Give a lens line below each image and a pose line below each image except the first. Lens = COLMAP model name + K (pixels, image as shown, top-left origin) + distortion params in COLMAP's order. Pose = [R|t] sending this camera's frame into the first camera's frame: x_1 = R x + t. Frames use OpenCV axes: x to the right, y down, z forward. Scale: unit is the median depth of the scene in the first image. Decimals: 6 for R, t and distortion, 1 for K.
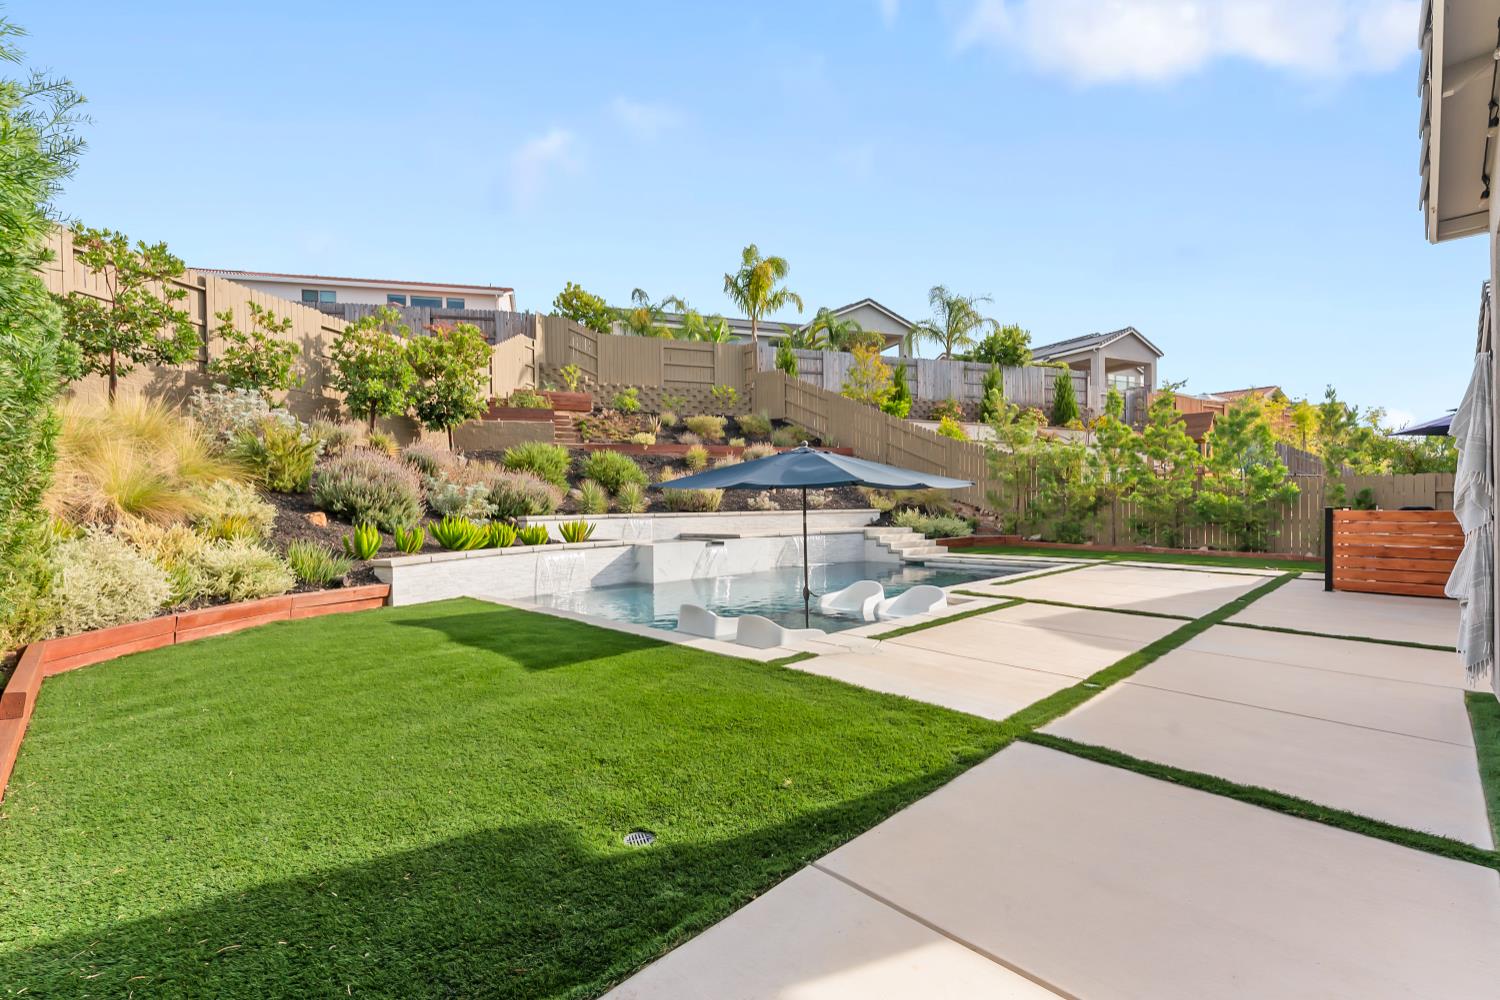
lens RADIAL K [[666.2, 0, 741.0], [0, 666.2, 515.3], [0, 0, 1]] dist [-0.001110, -0.000209]
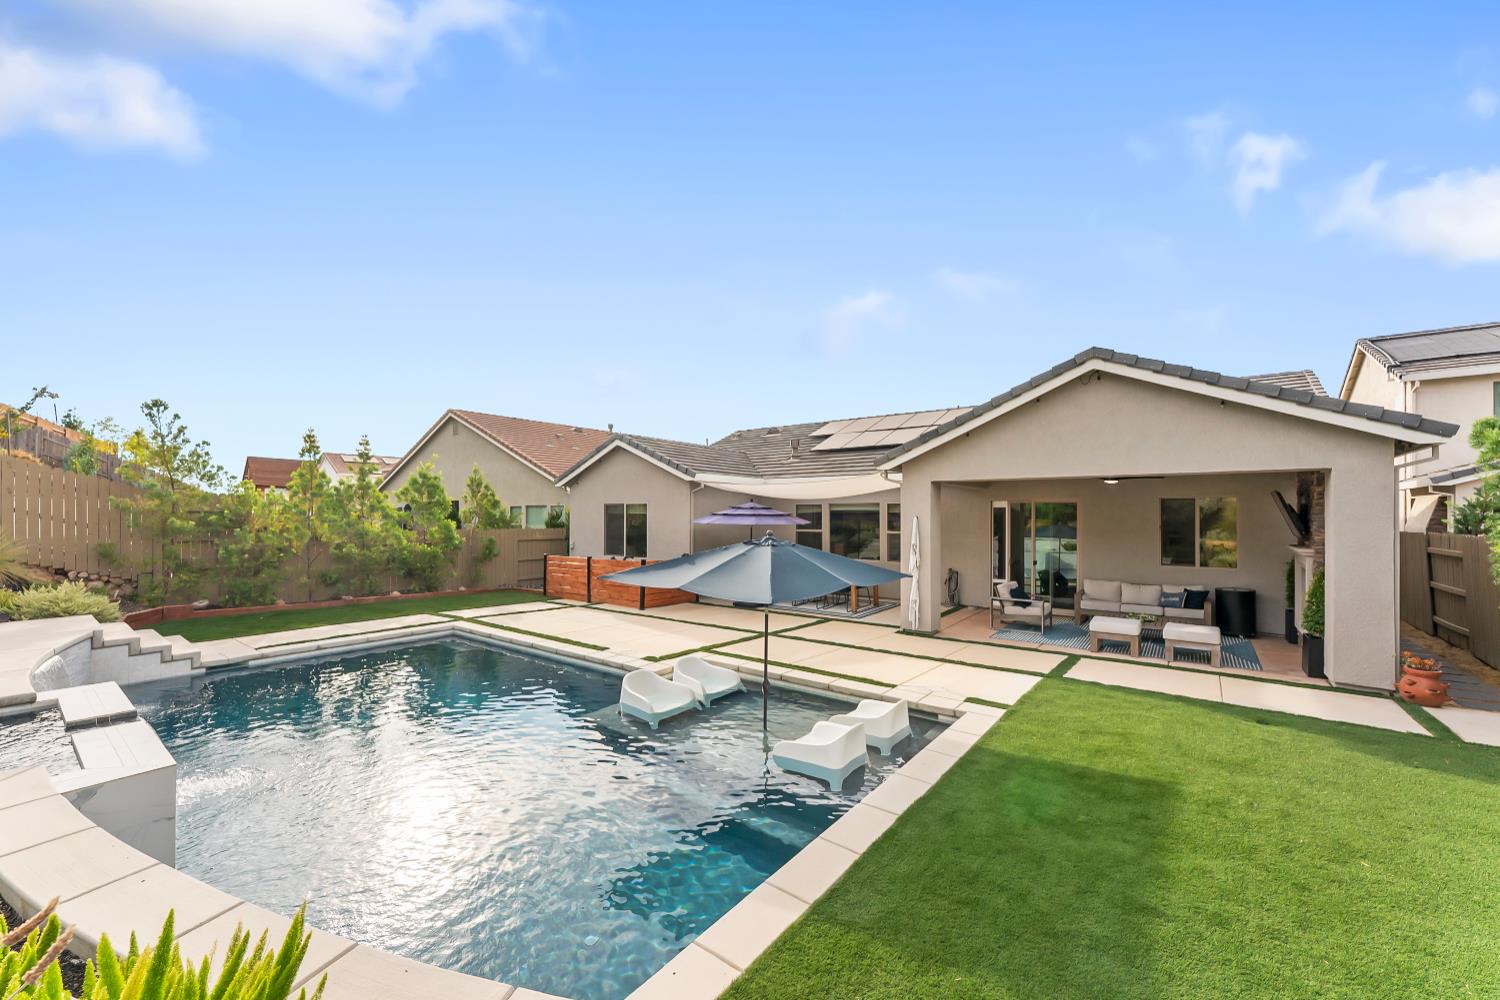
lens RADIAL K [[596.8, 0, 741.5], [0, 596.8, 510.2], [0, 0, 1]] dist [0.002707, 0.000084]
pose [[-0.144591, 0.022059, 0.989246, -0.366026], [0.013041, 0.999707, -0.020386, -0.058806], [-0.989406, 0.009953, -0.144836, 0.552047]]
